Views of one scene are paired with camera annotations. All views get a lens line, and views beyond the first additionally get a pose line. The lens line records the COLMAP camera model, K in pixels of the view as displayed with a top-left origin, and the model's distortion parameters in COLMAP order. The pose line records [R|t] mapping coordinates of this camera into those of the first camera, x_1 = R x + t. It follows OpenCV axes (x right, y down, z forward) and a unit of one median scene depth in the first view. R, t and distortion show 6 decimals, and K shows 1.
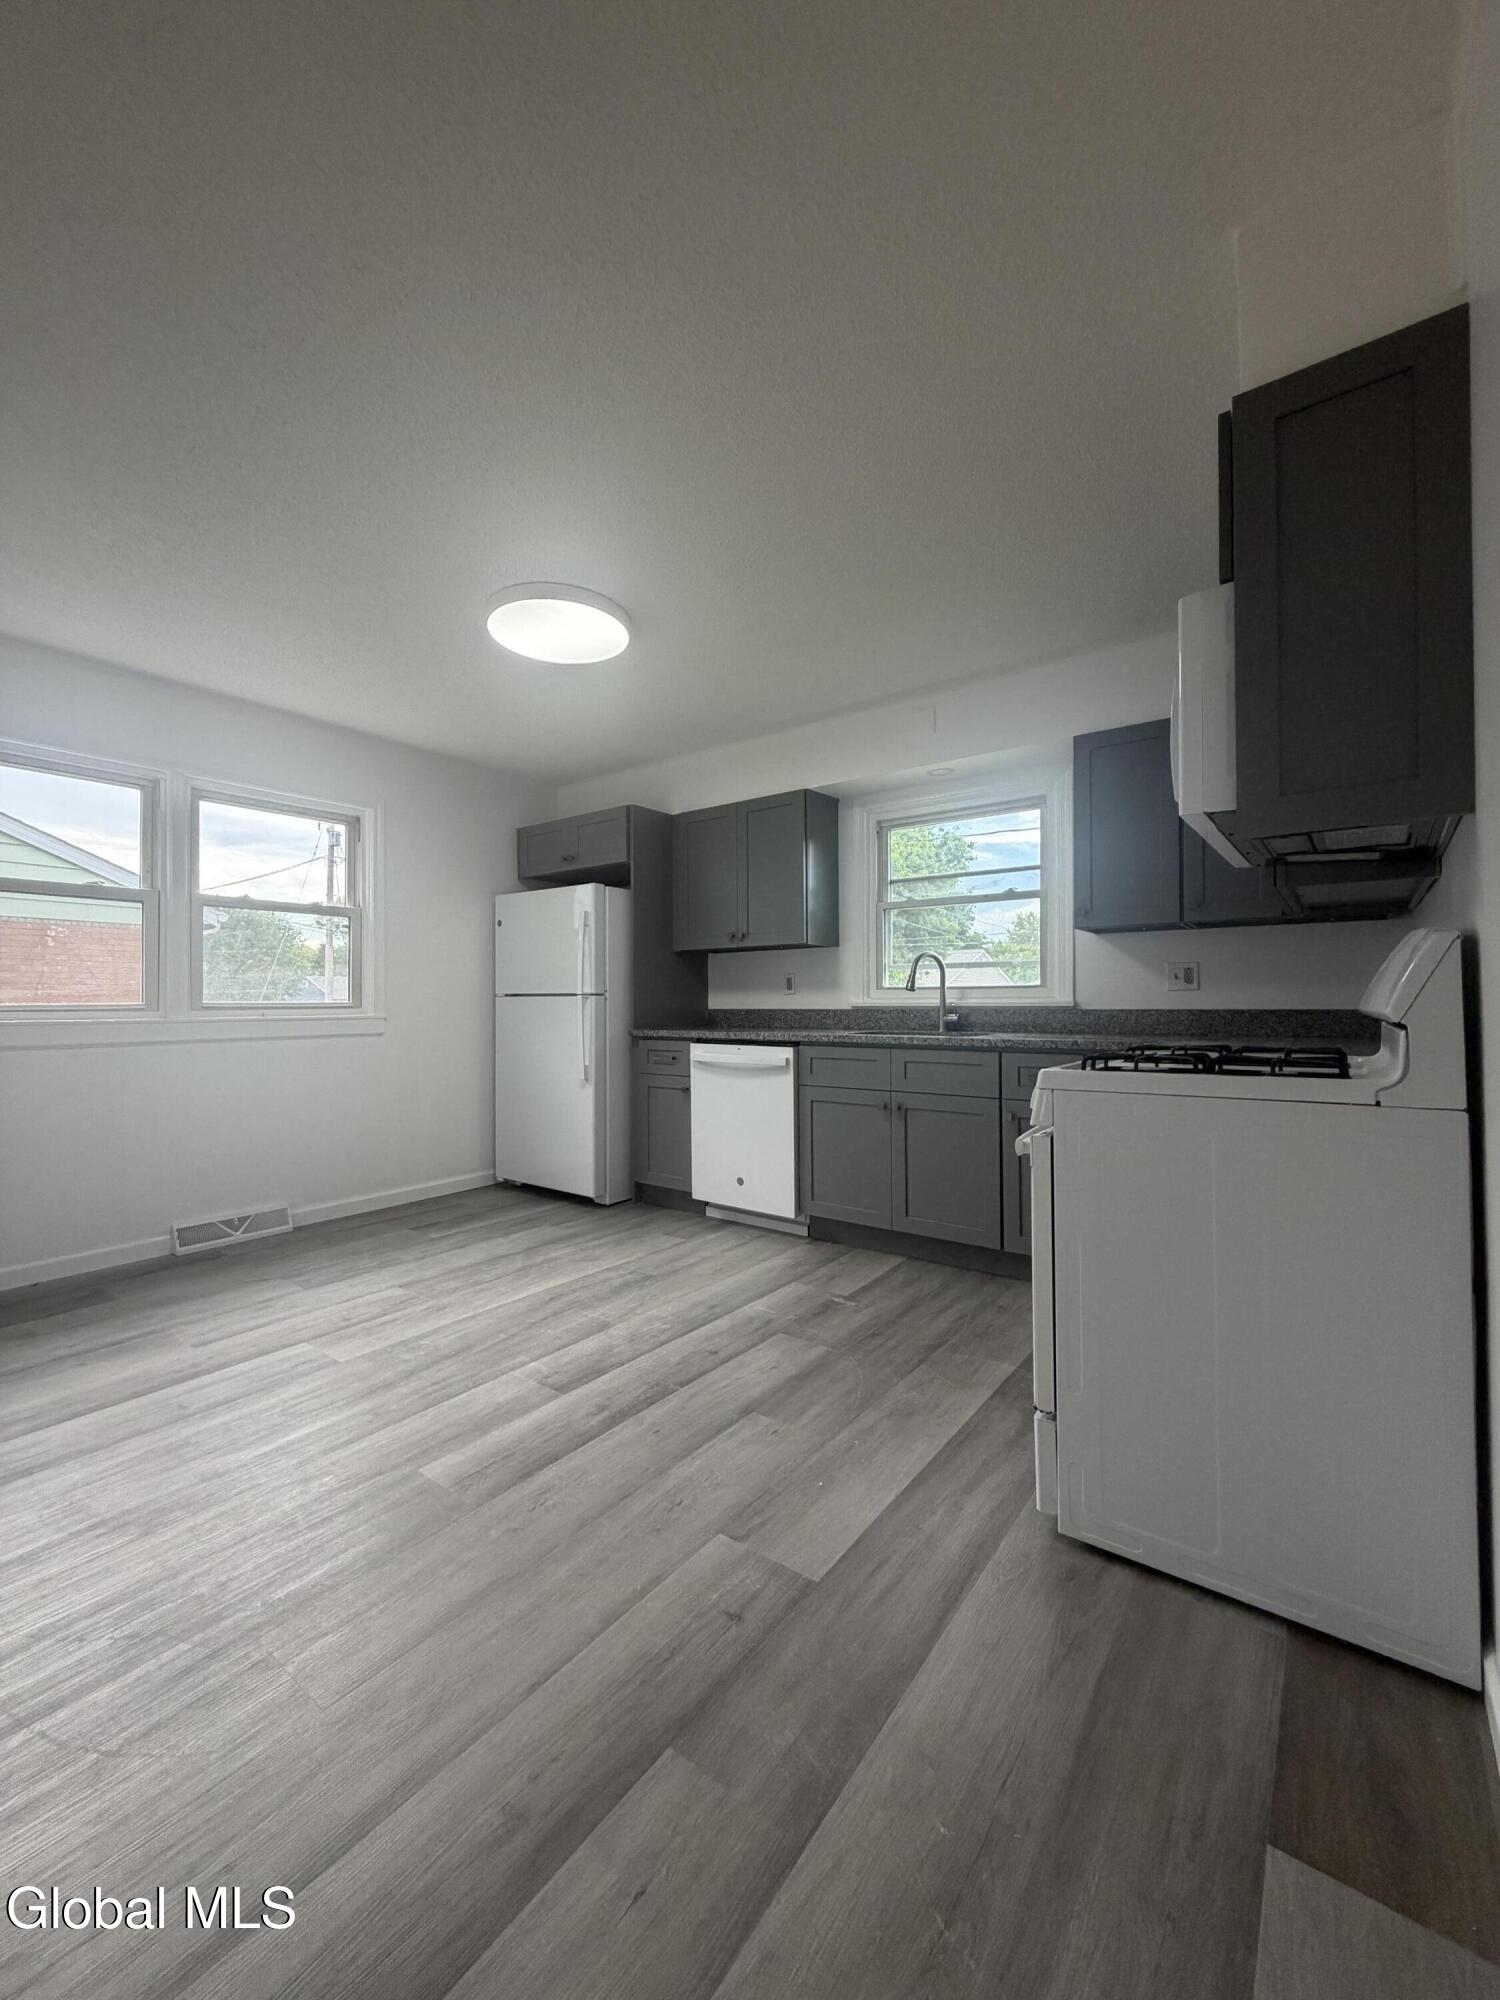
lens RADIAL K [[800.2, 0, 750.0], [0, 800.2, 1000.0], [0, 0, 1]] dist [0.000631, 0.000037]
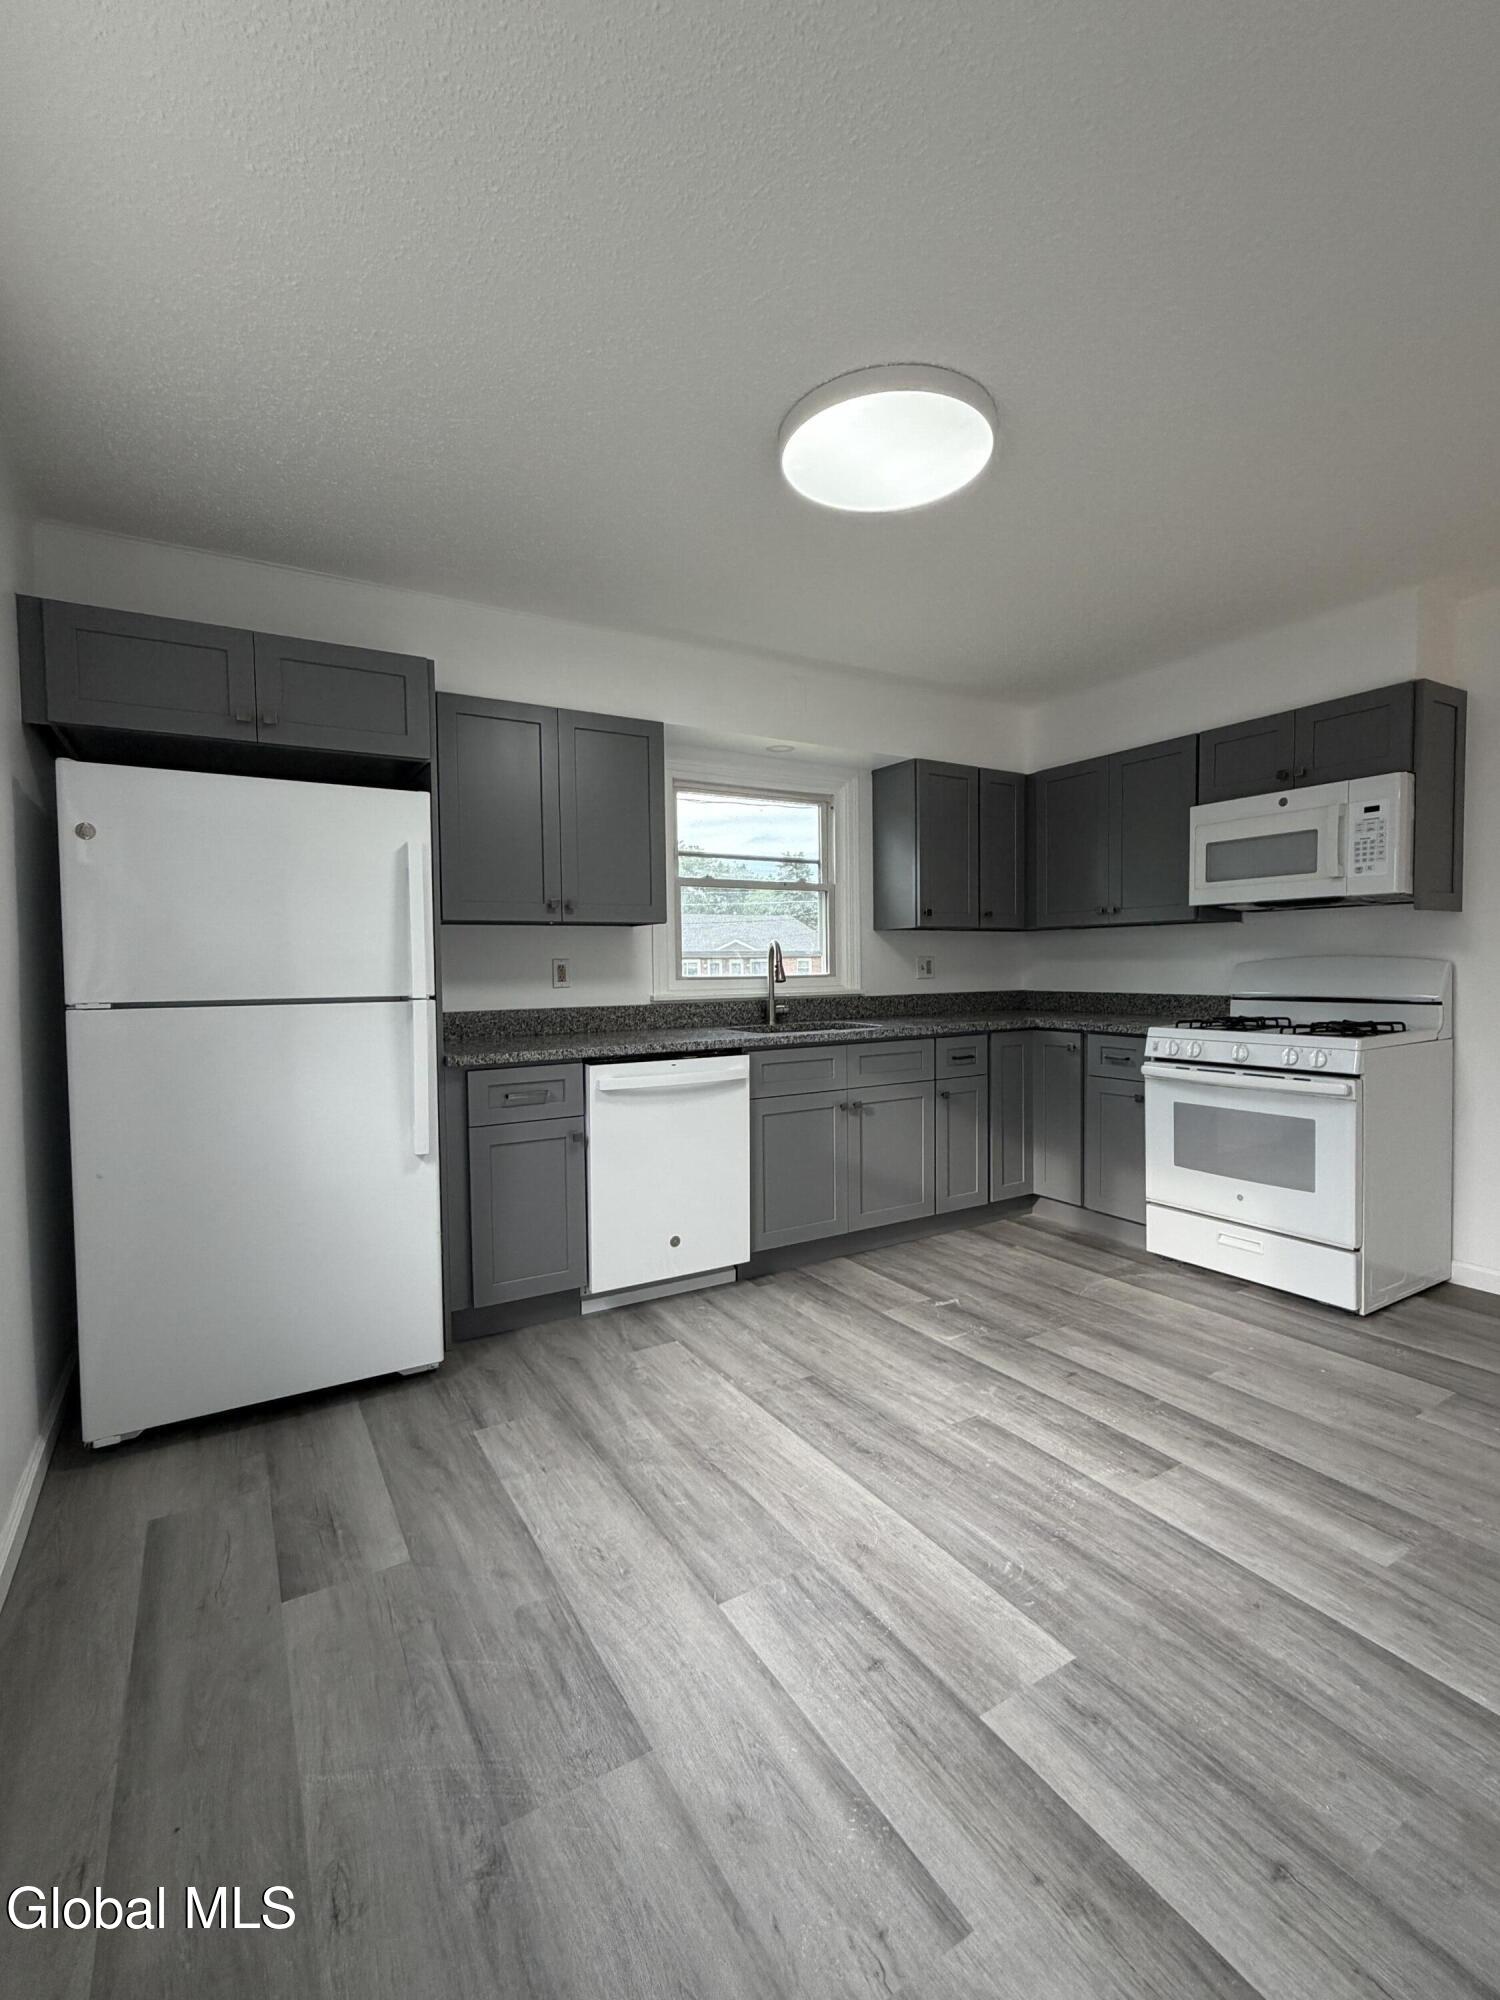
lens RADIAL K [[891.9, 0, 754.2], [0, 891.9, 1003.1], [0, 0, 1]] dist [-0.000819, 0.000014]
pose [[0.375560, -0.040726, 0.925903, -0.805526], [0.008595, 0.999144, 0.040461, -0.030566], [-0.926758, -0.007237, 0.375588, 0.672669]]
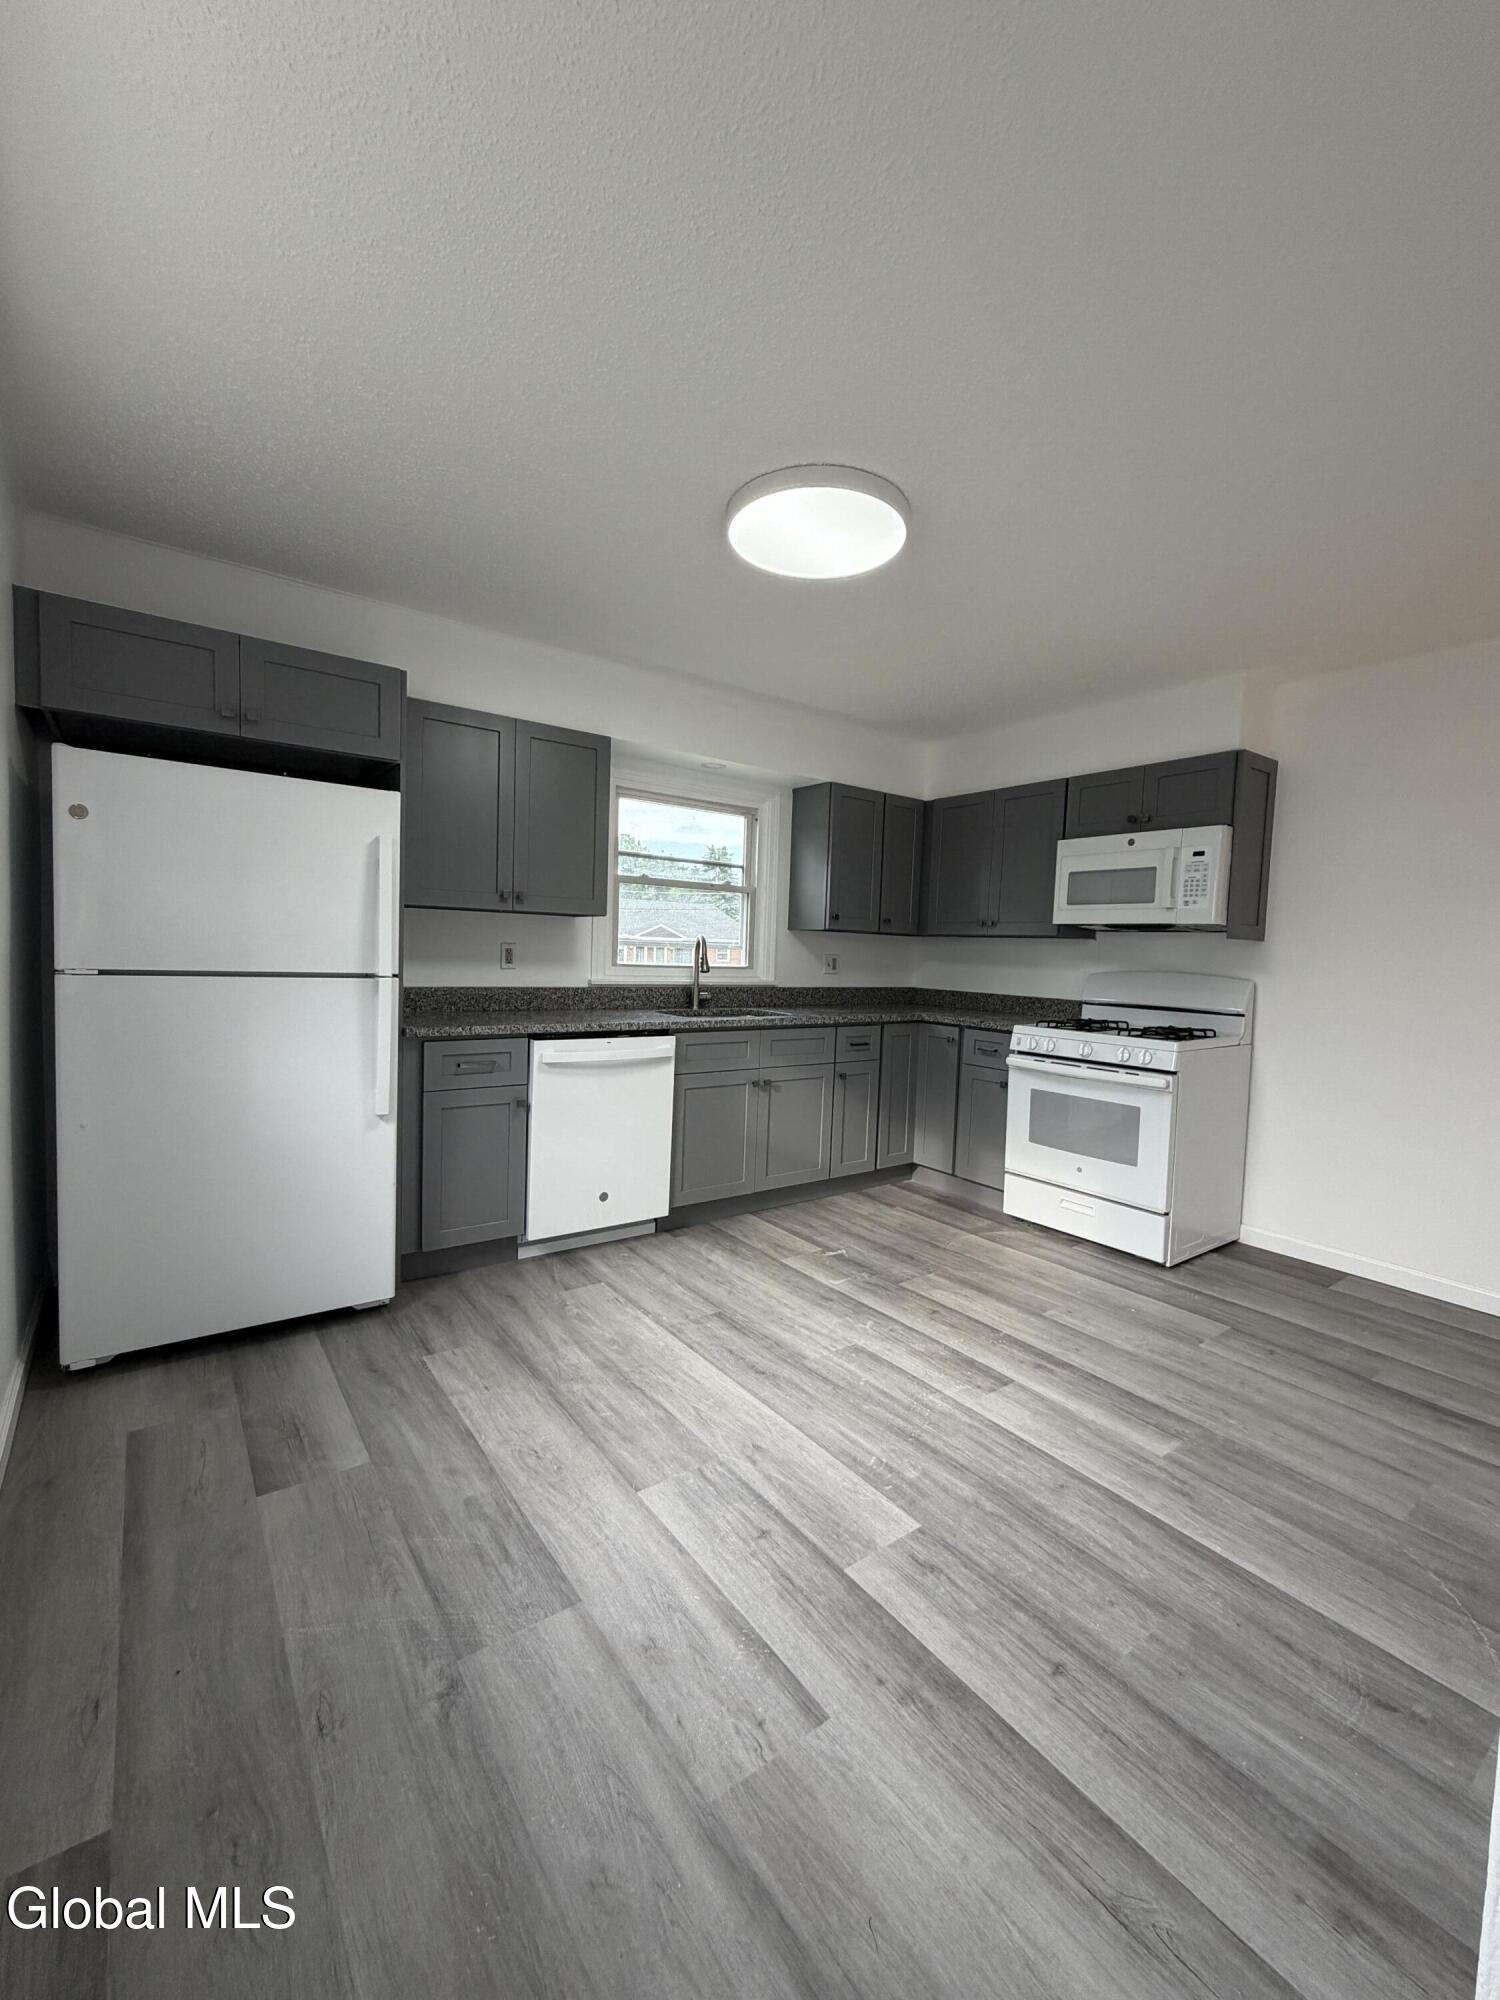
lens RADIAL K [[820.7, 0, 754.3], [0, 820.7, 1003.0], [0, 0, 1]] dist [0.000296, -0.000010]
pose [[0.286476, -0.047471, 0.956911, -0.856817], [-0.039243, 0.997352, 0.061226, -0.041907], [-0.957284, -0.055092, 0.283854, 0.660640]]
